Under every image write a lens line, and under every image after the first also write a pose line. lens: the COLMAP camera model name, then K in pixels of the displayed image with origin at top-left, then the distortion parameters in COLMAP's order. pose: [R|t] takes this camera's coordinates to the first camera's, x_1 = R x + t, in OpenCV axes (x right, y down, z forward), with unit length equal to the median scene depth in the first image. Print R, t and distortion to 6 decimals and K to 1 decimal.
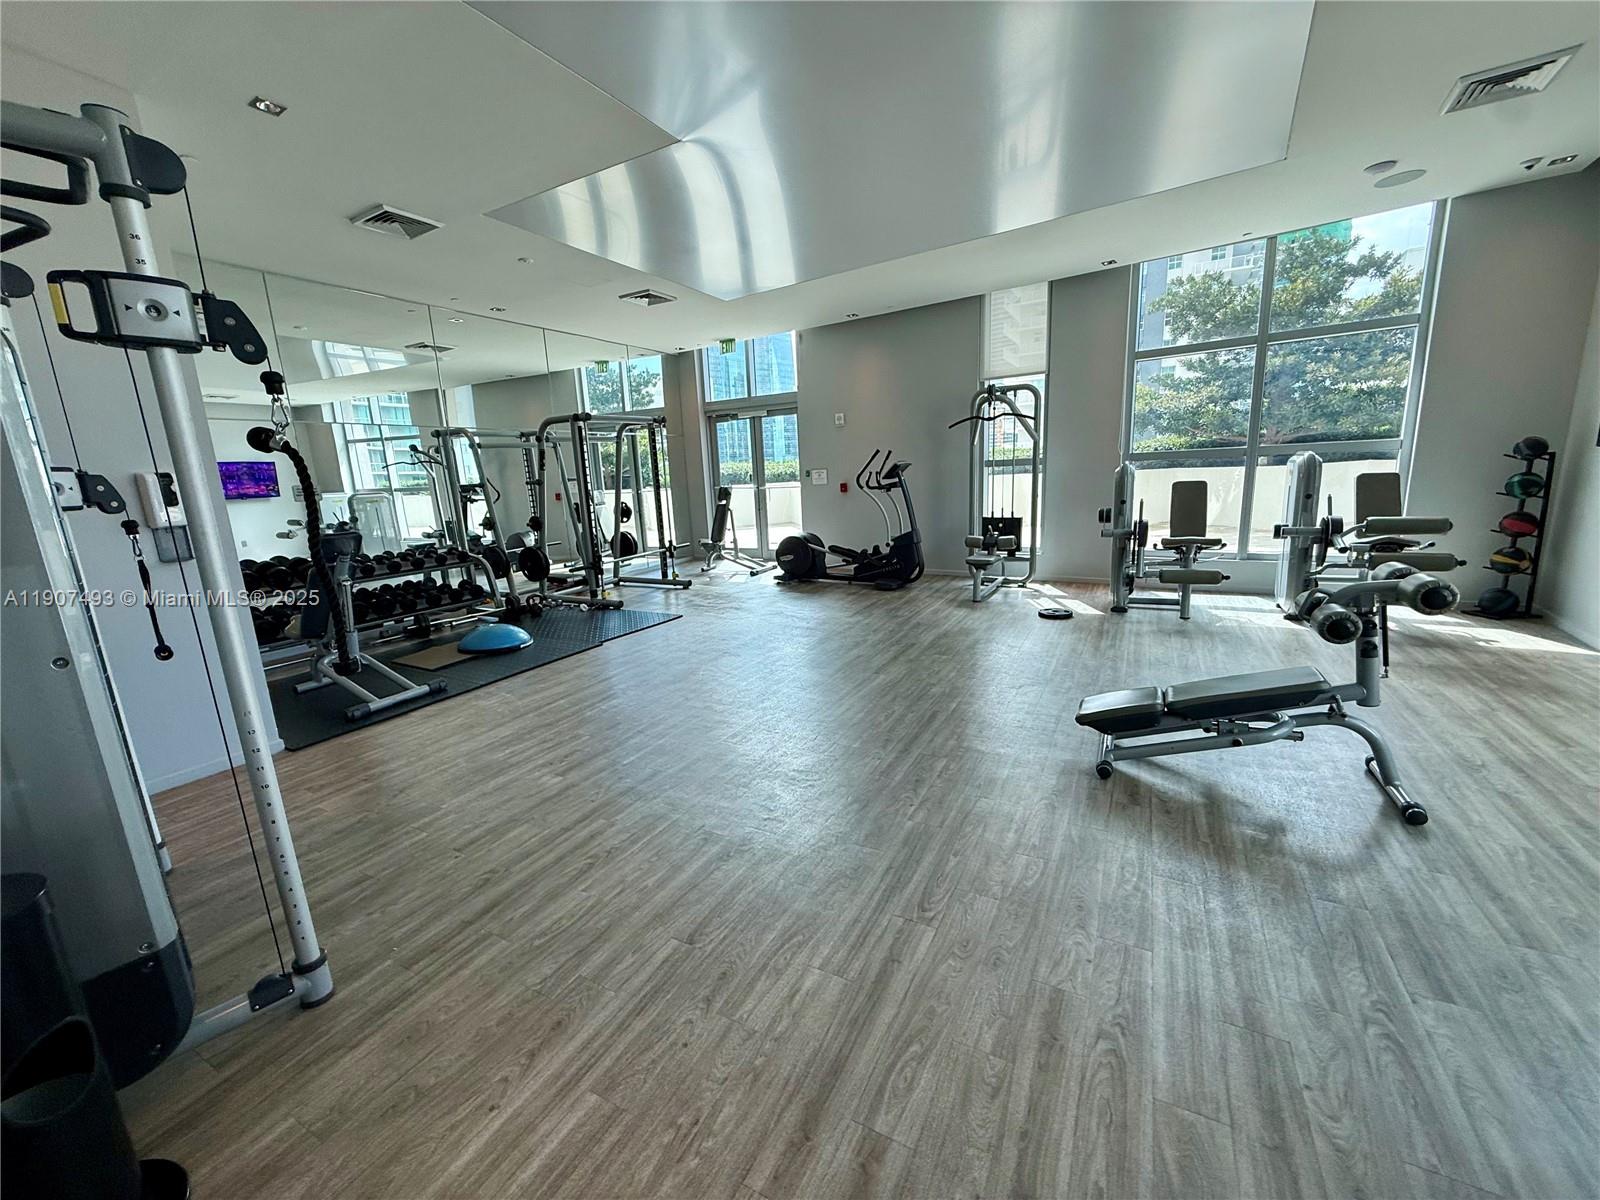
lens RADIAL K [[637.3, 0, 800.0], [0, 637.3, 600.0], [0, 0, 1]] dist [-0.000460, -0.000768]
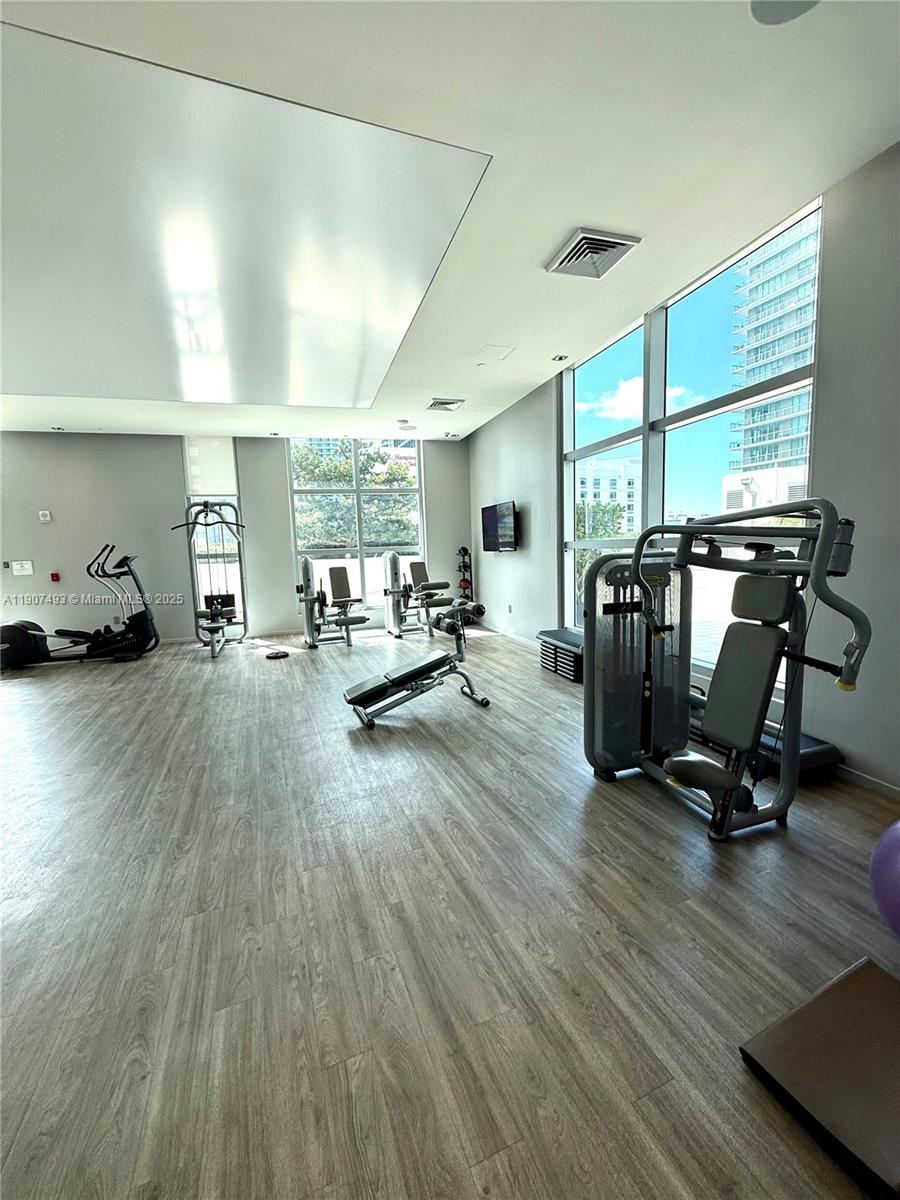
lens RADIAL K [[478.0, 0, 450.0], [0, 478.0, 600.0], [0, 0, 1]] dist [-0.000460, -0.000768]
pose [[0.635554, -0.063969, 0.769402, -0.228059], [0.156856, 0.986476, -0.047552, 0.012021], [-0.755955, 0.150908, 0.636992, -0.045883]]
